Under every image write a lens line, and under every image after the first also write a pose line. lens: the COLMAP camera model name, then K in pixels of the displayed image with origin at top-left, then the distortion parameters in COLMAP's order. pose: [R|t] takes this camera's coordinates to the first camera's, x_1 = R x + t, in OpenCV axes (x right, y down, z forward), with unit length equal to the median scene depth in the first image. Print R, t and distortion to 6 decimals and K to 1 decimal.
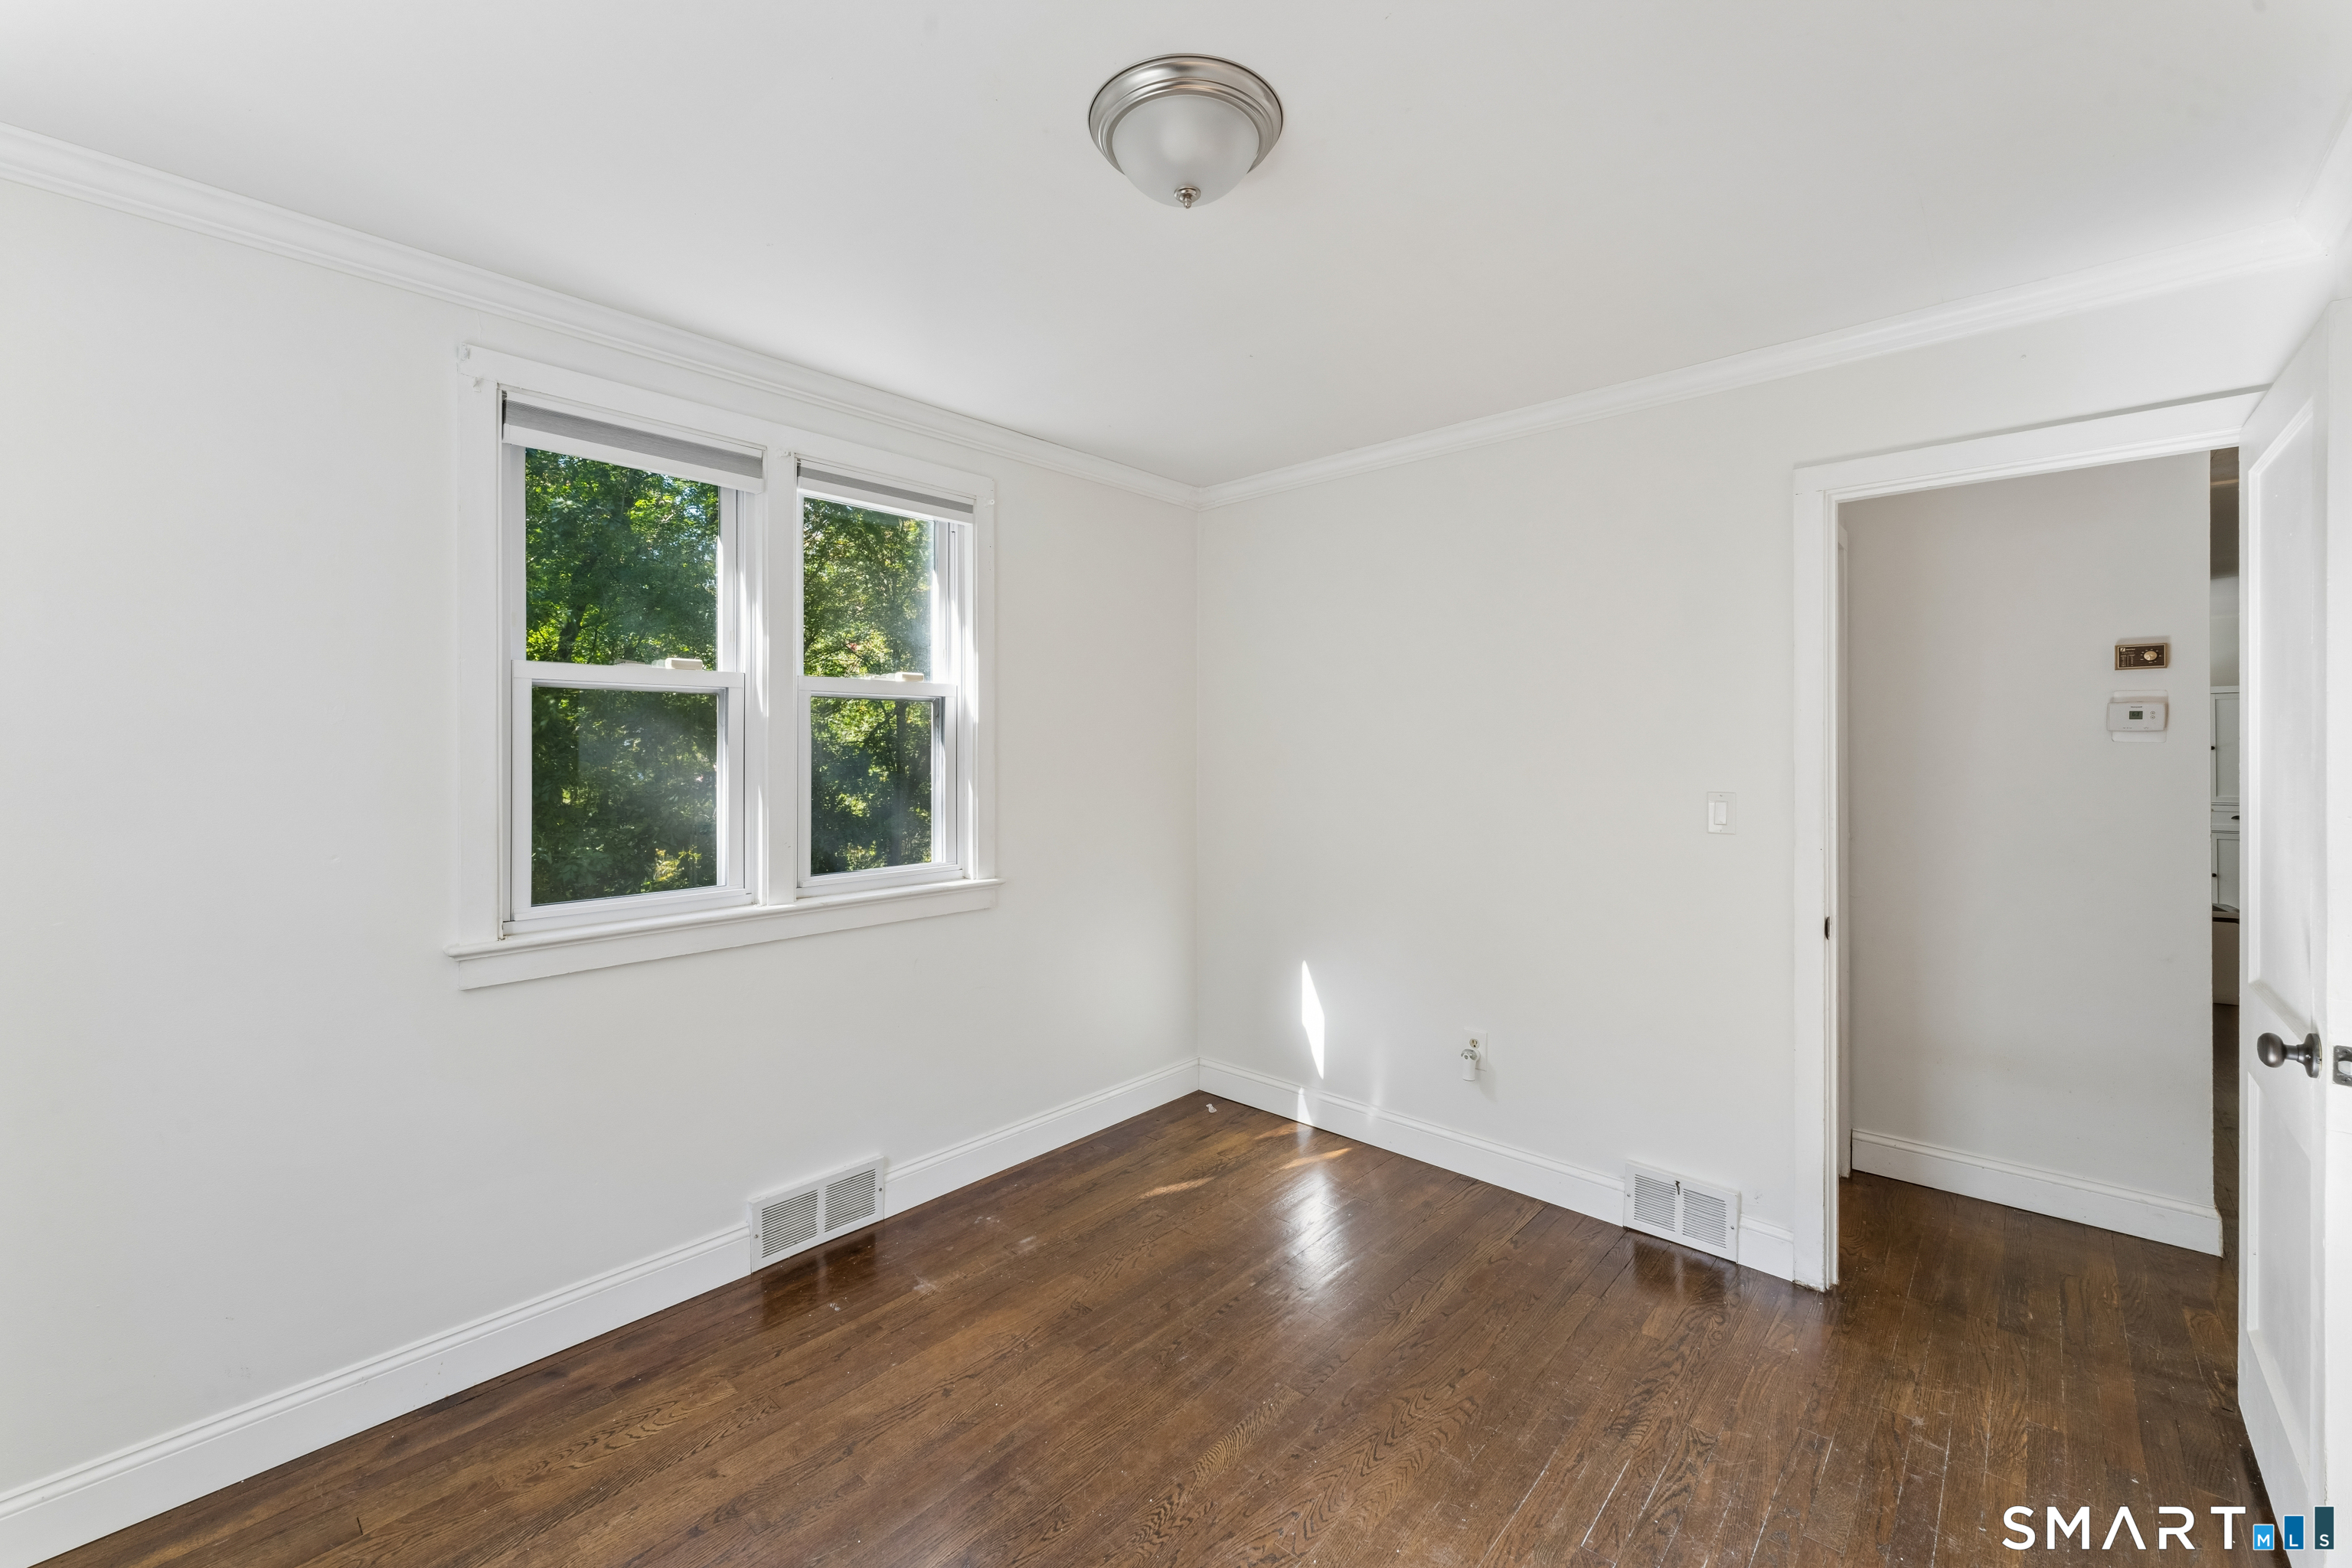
lens RADIAL K [[959.1, 0, 1171.1], [0, 959.1, 750.3], [0, 0, 1]] dist [-0.004202, -0.000275]
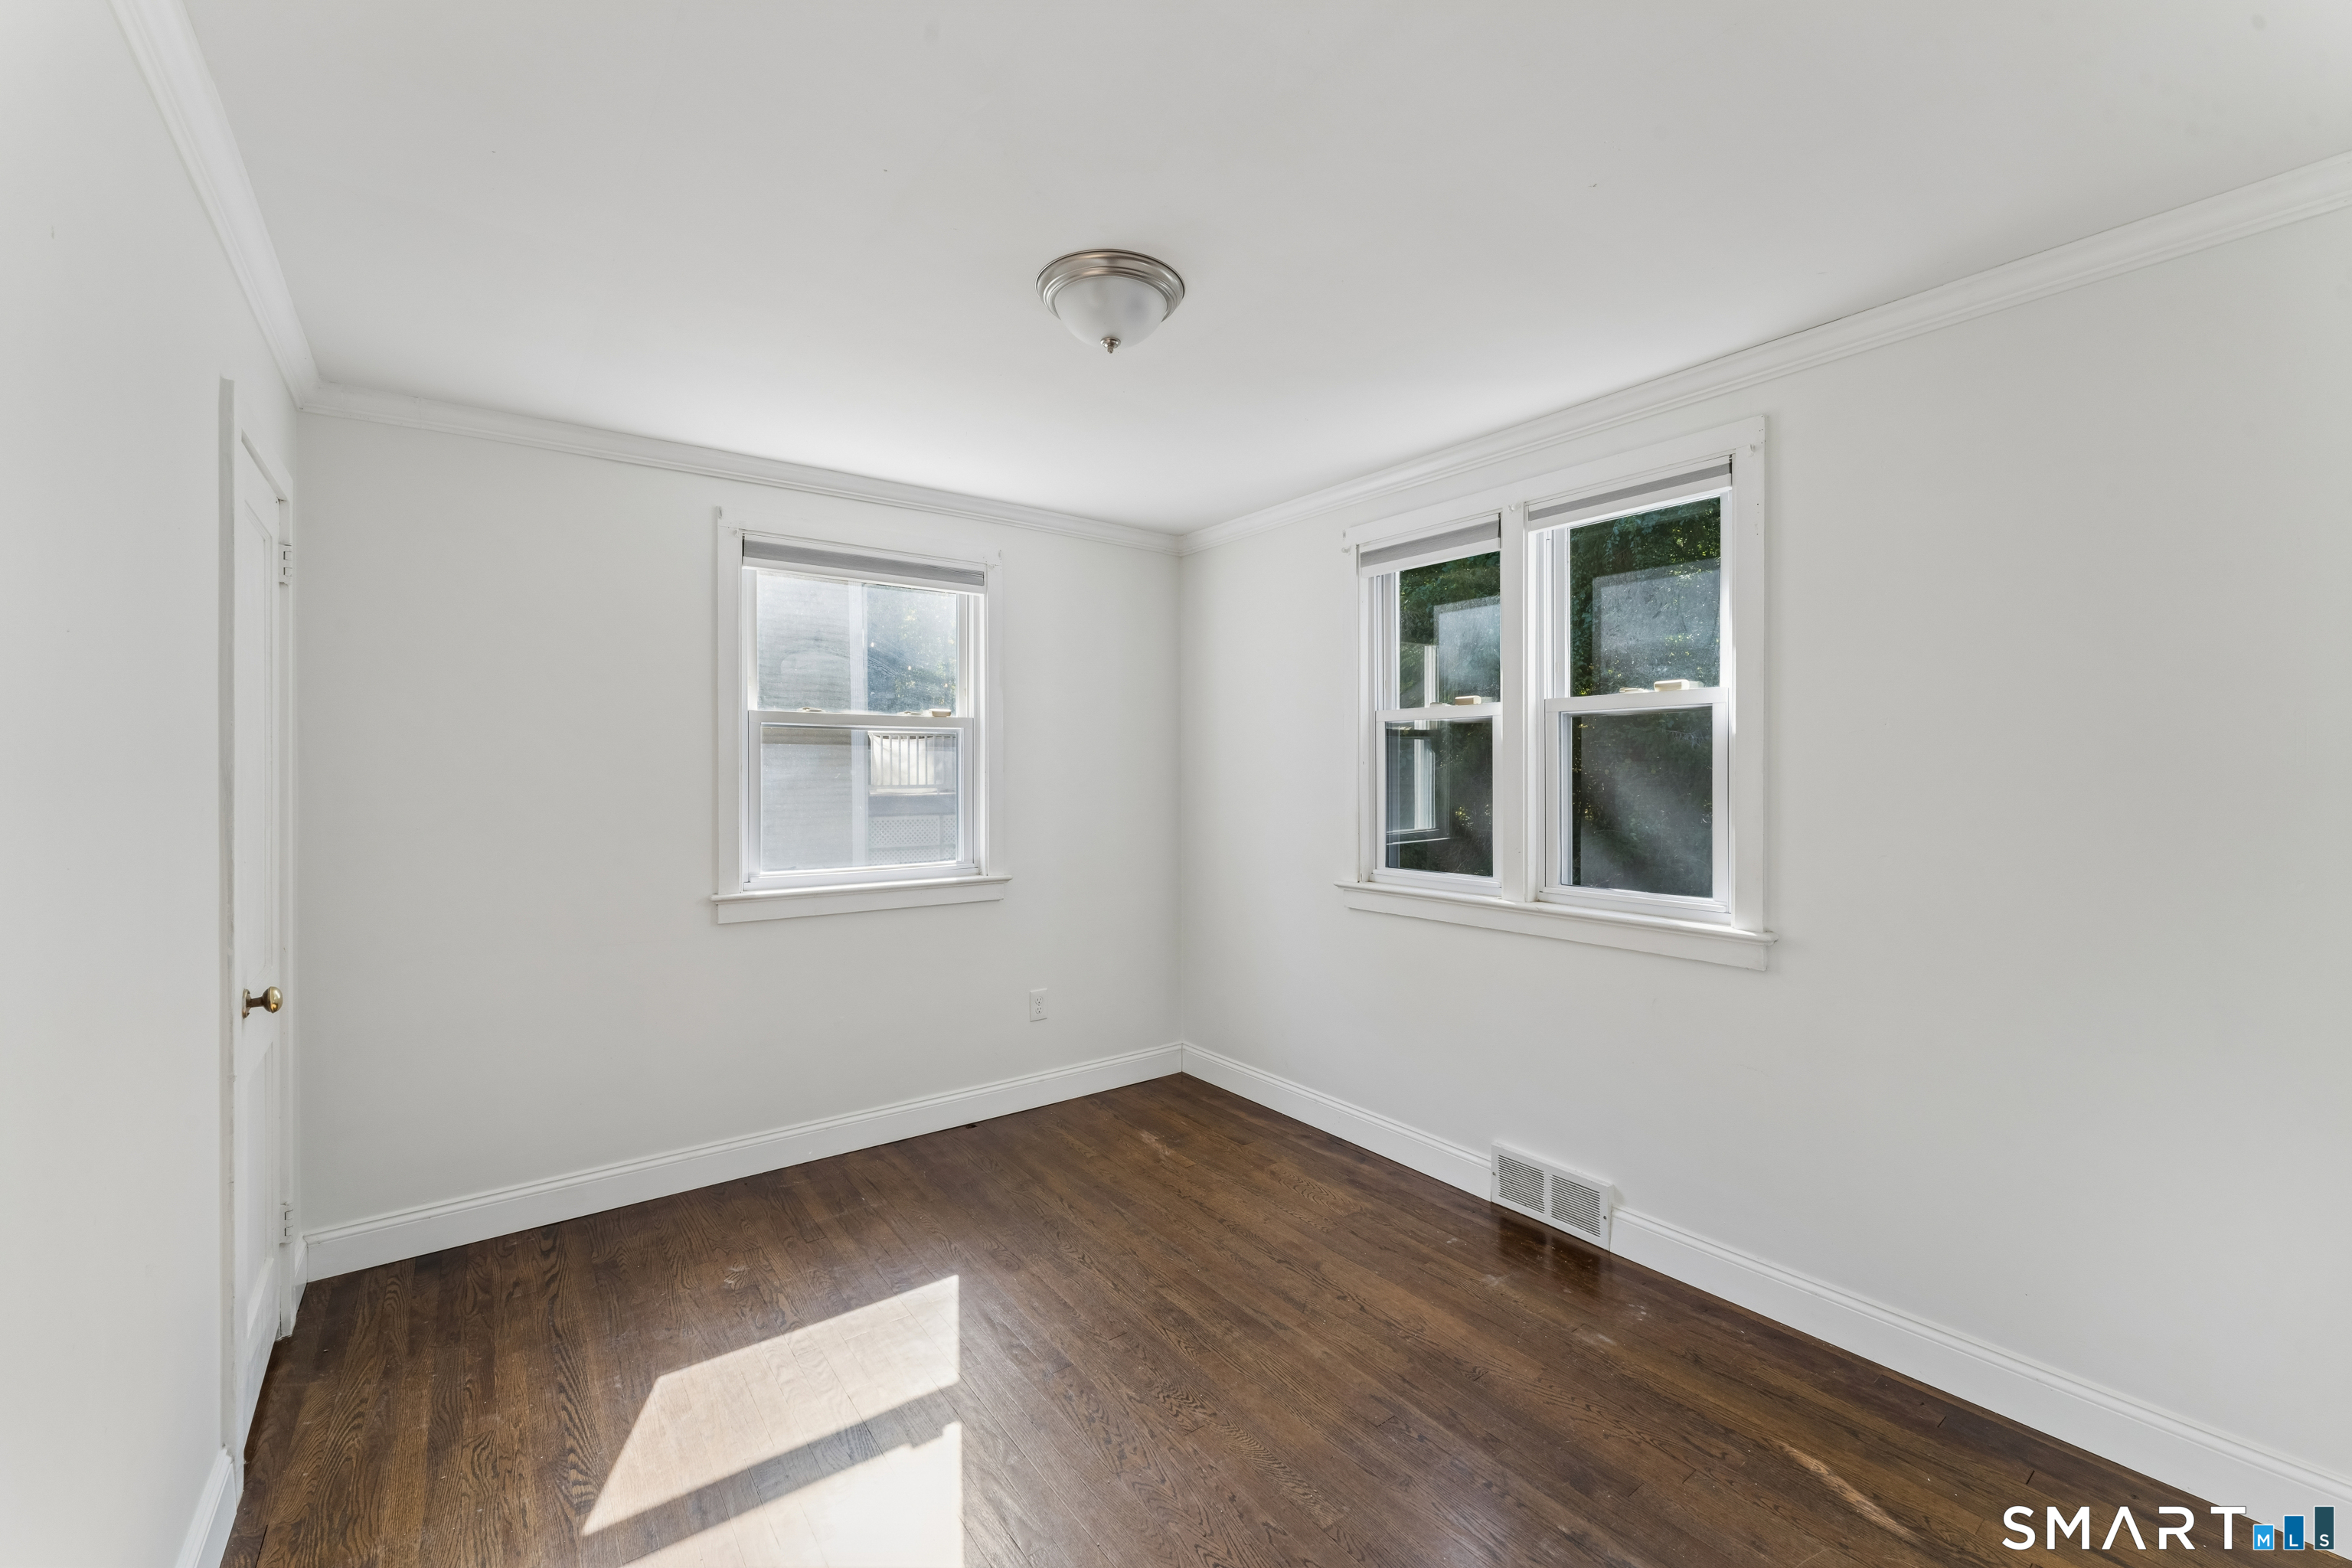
lens RADIAL K [[959.1, 0, 1185.2], [0, 959.1, 773.1], [0, 0, 1]] dist [-0.004202, -0.000275]
pose [[-0.191957, 0.011009, -0.981342, 0.789677], [0.005987, 0.999932, 0.010046, -0.007253], [0.981385, -0.003947, -0.192009, 0.829957]]
